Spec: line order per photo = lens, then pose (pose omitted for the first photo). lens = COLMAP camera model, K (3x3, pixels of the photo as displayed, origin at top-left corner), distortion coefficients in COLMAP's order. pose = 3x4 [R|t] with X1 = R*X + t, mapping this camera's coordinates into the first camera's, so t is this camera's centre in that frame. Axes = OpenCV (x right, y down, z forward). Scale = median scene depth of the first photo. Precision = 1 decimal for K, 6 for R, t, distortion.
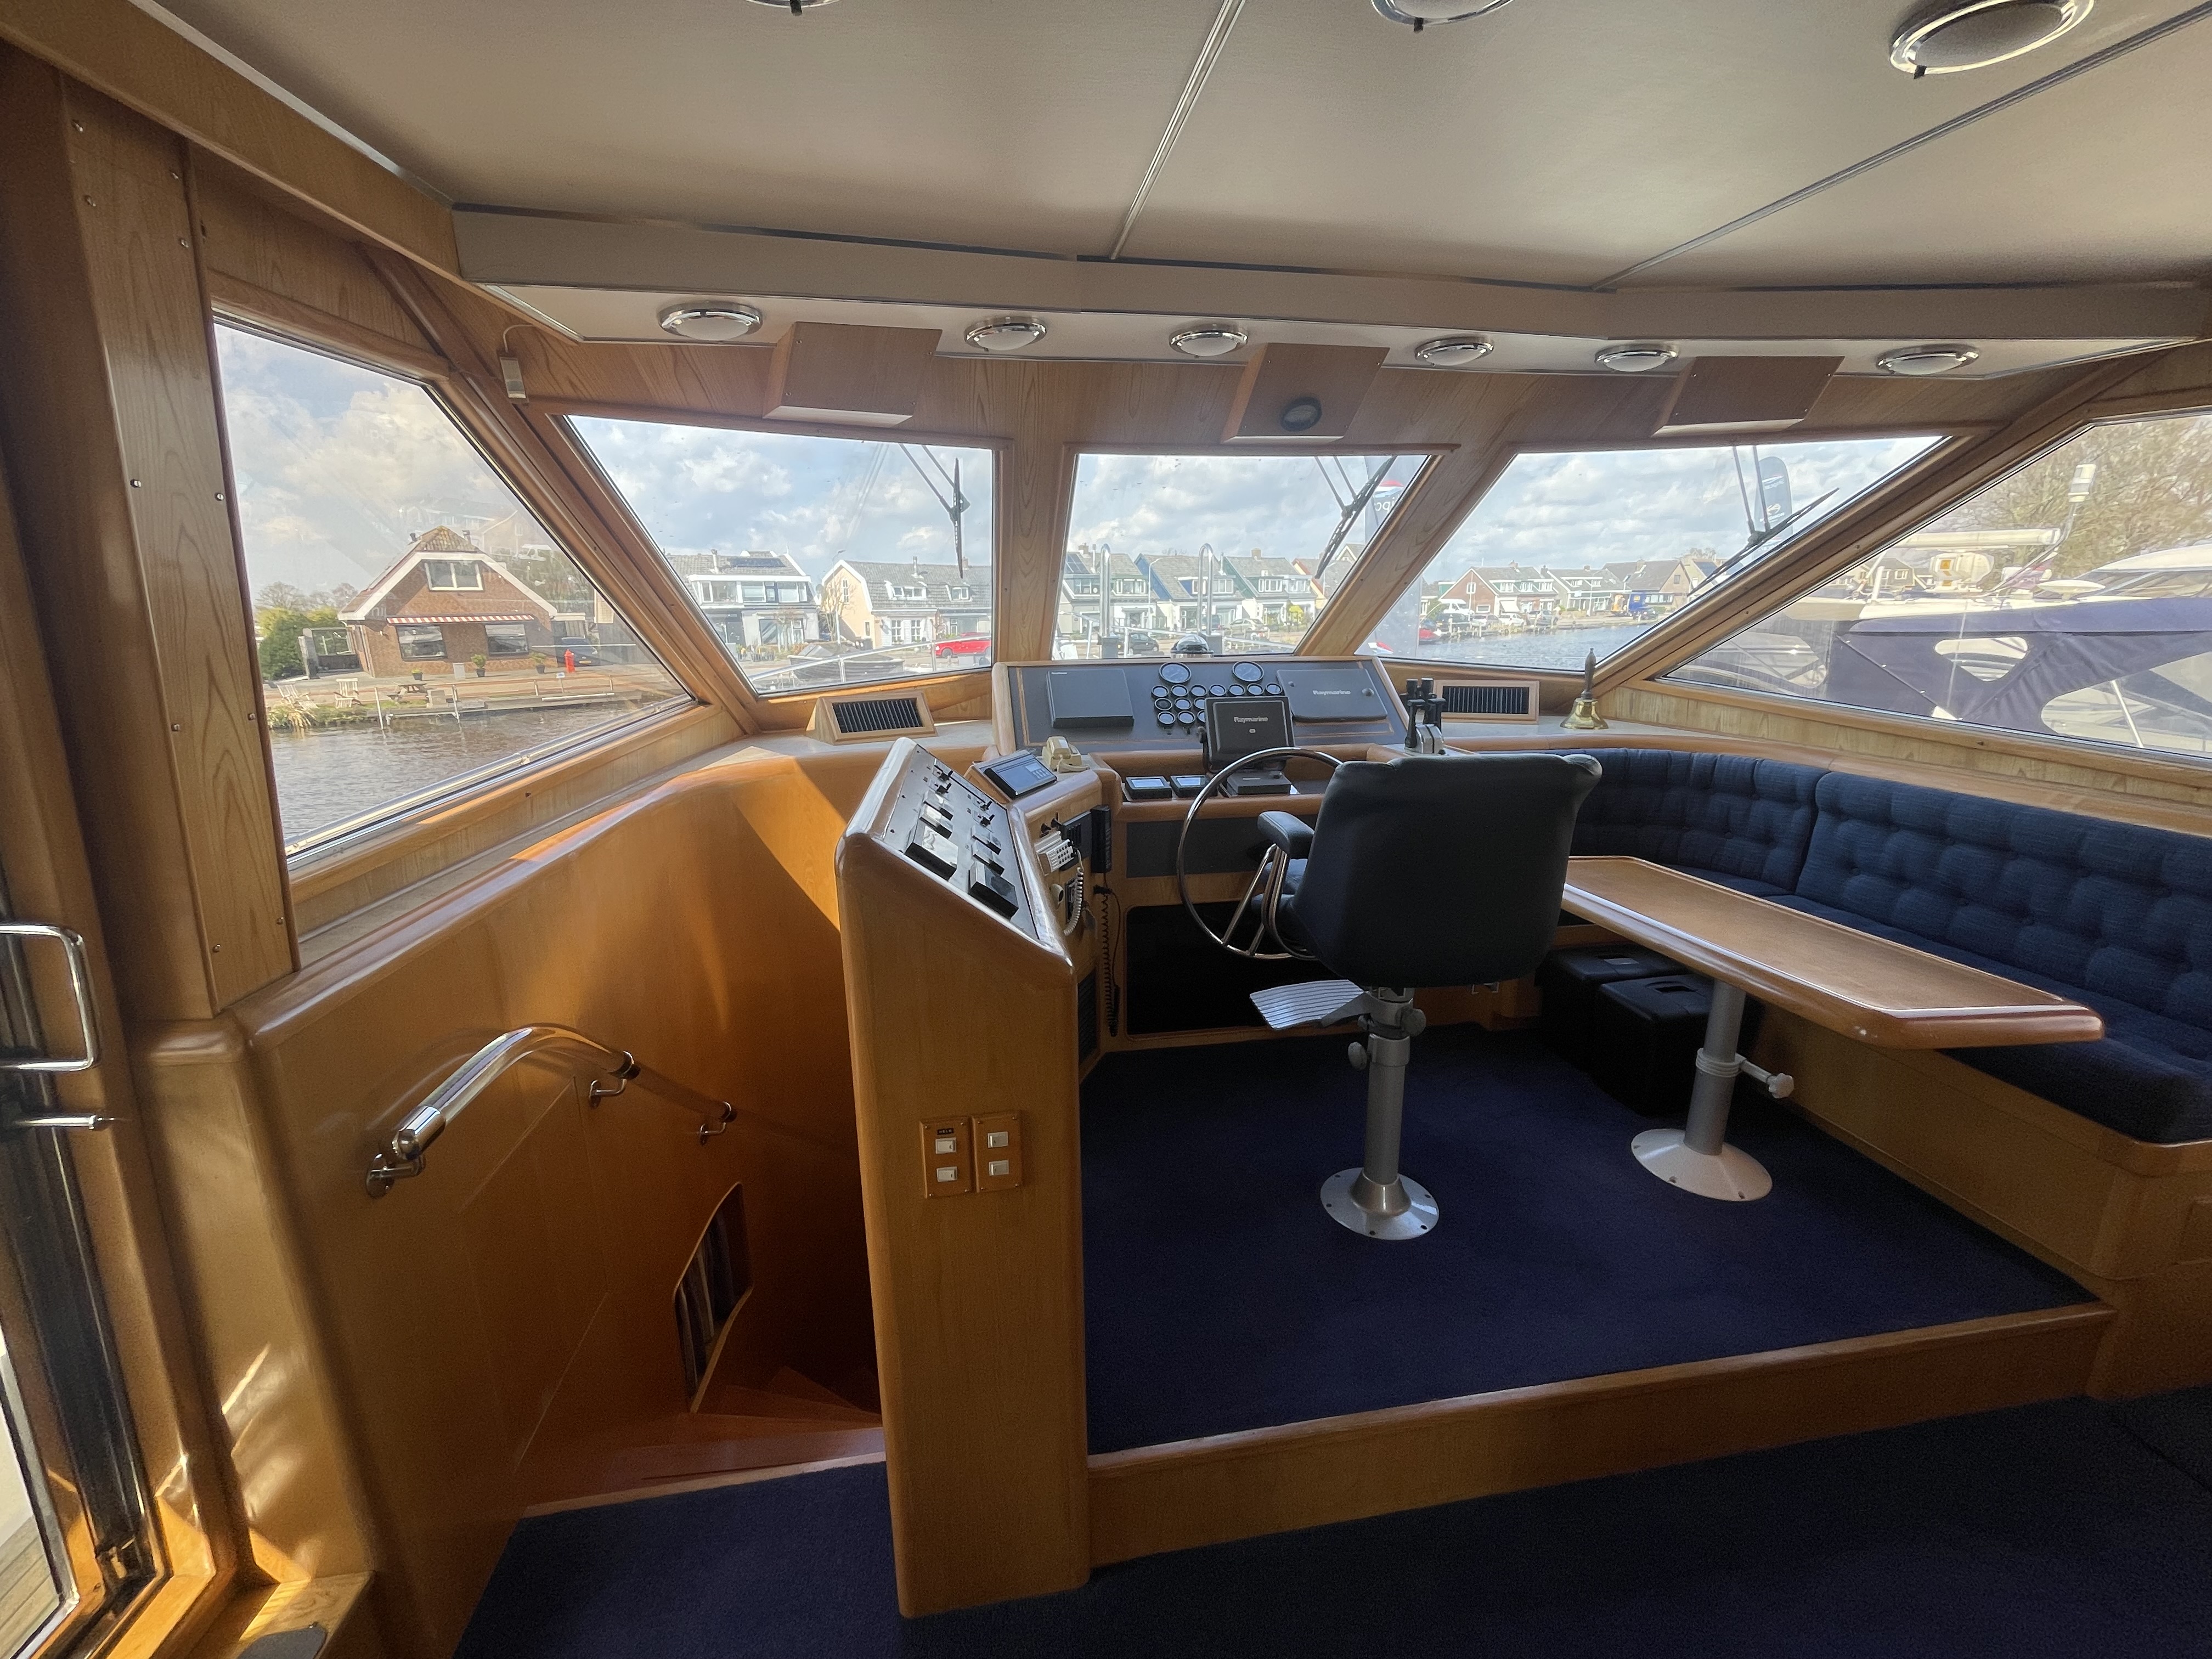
lens RADIAL K [[887.1, 0, 1103.8], [0, 887.1, 831.2], [0, 0, 1]] dist [-0.003273, -0.000308]
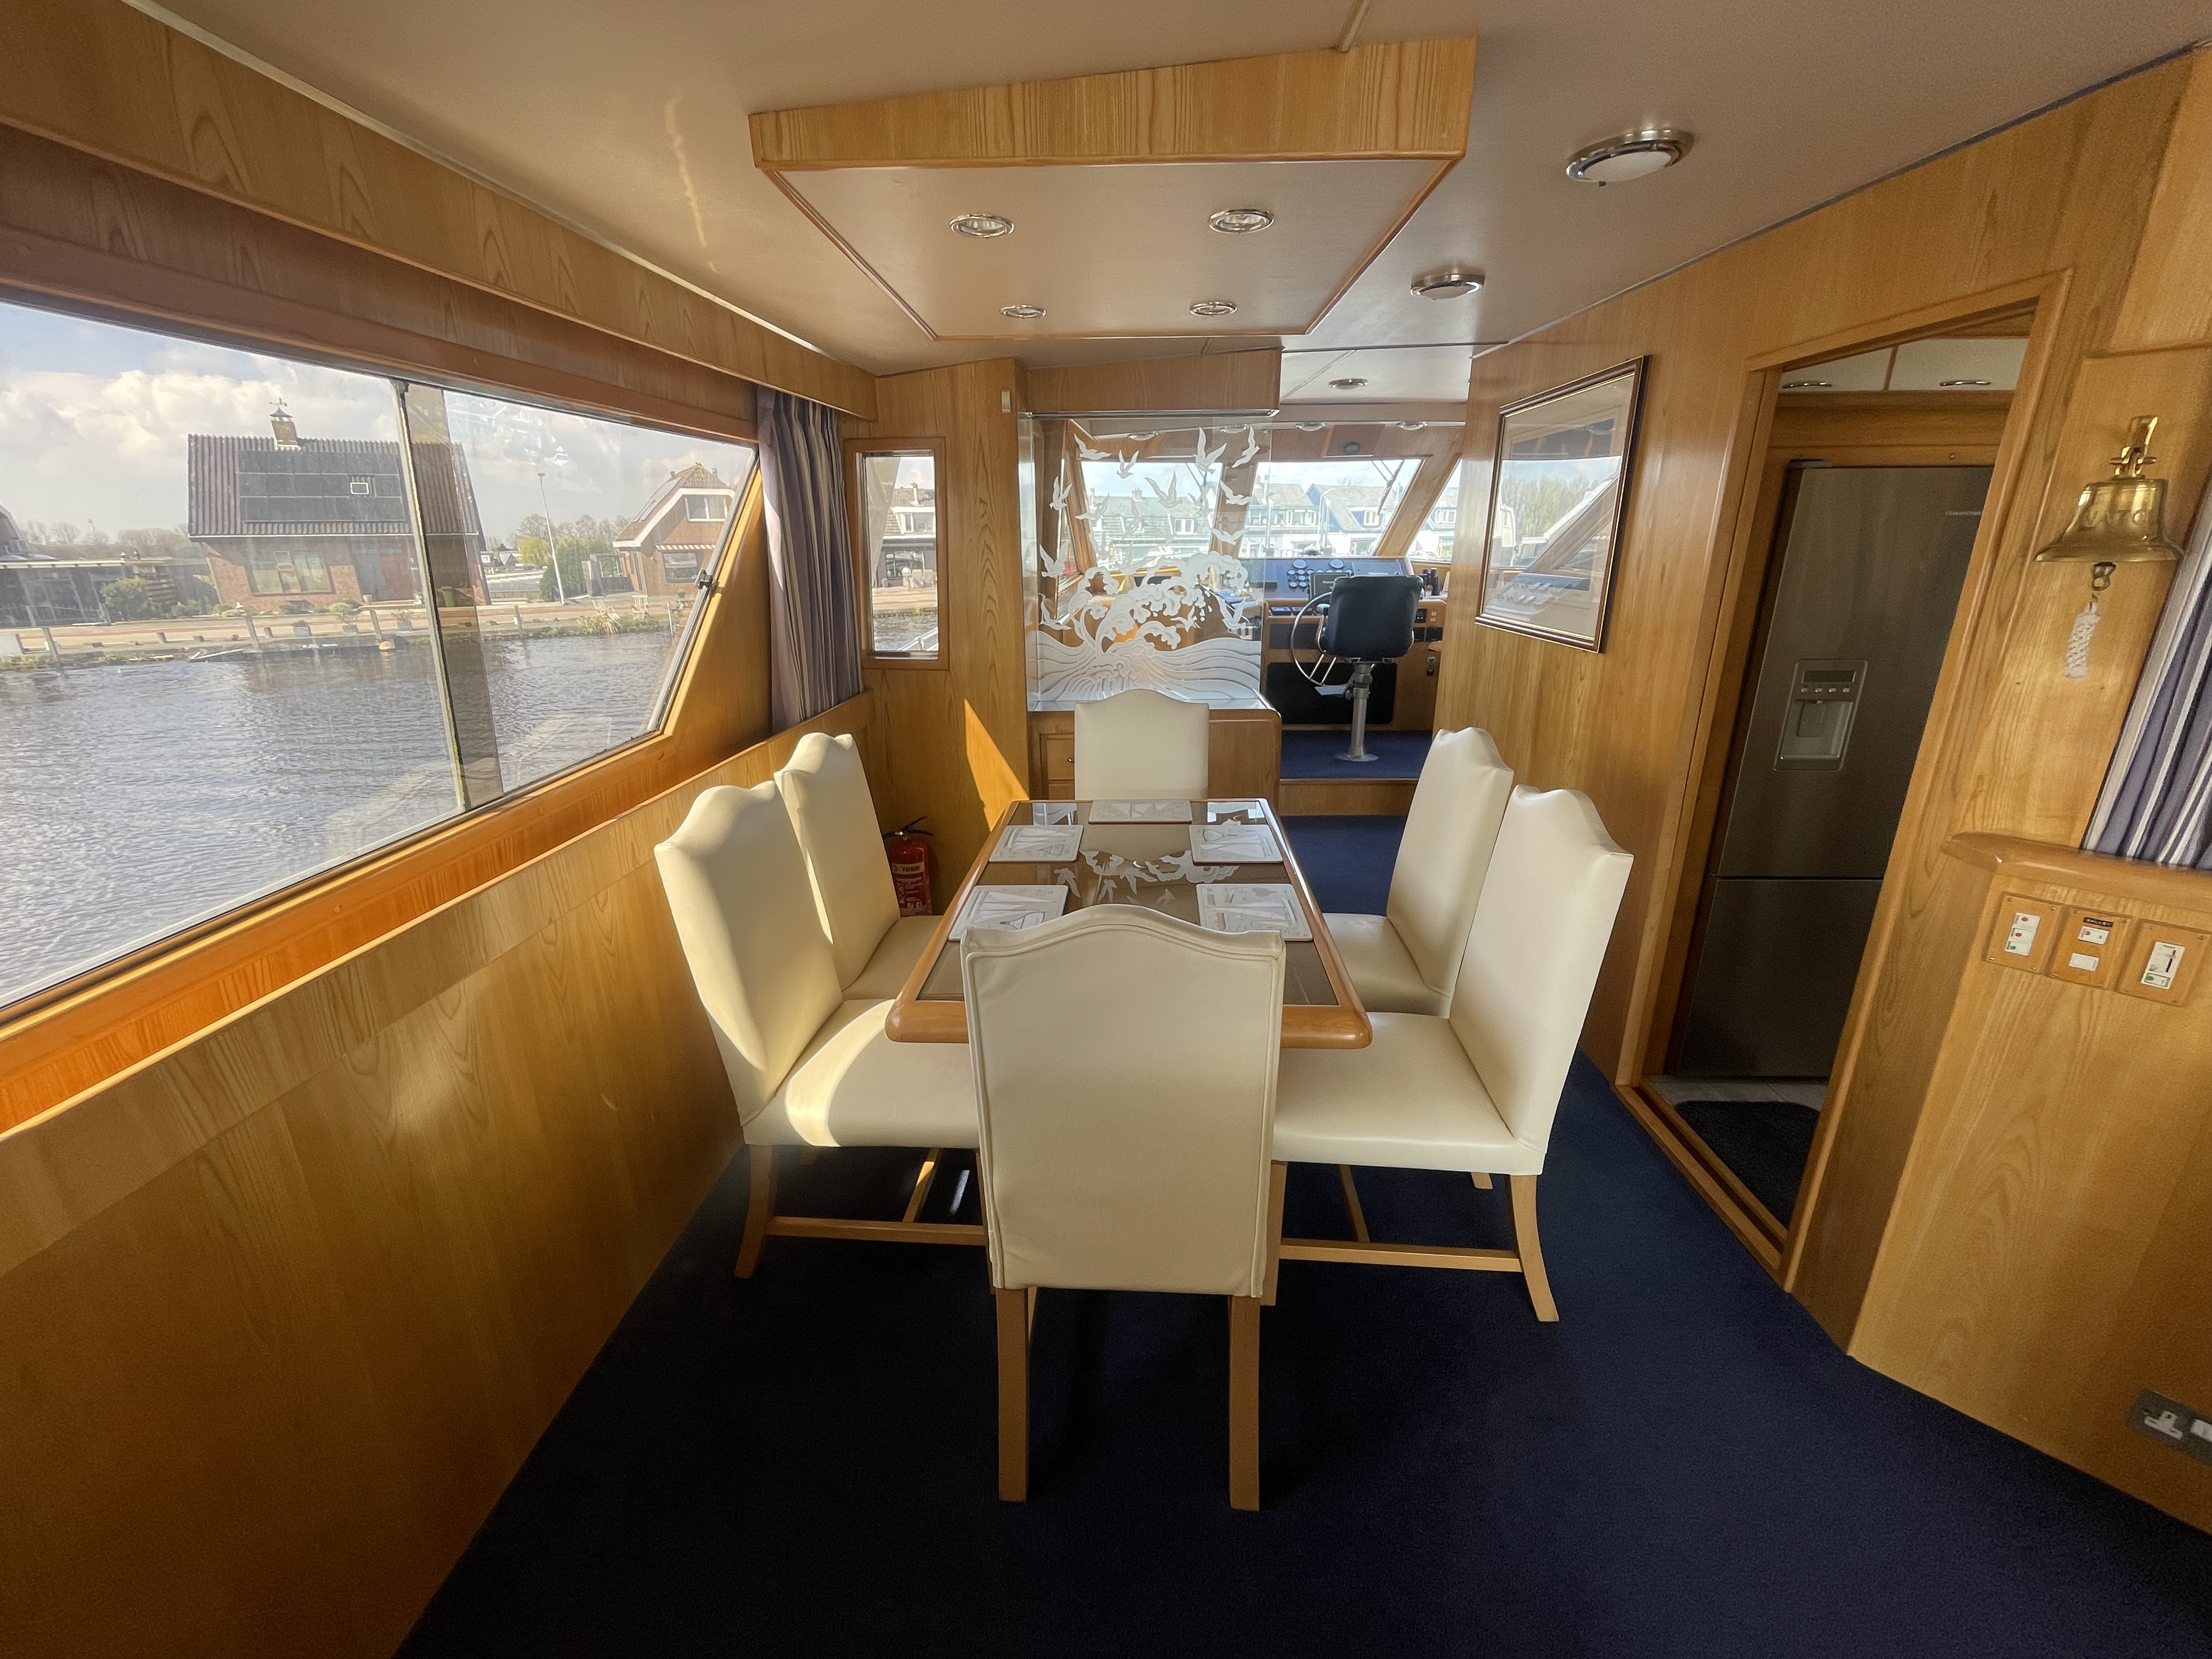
lens RADIAL K [[887.1, 0, 1107.2], [0, 887.1, 837.5], [0, 0, 1]] dist [-0.003273, -0.000308]
pose [[0.984658, 0.058906, -0.164251, 0.013675], [-0.046071, 0.995658, 0.080888, 0.273763], [0.168303, -0.072080, 0.983096, -1.014422]]
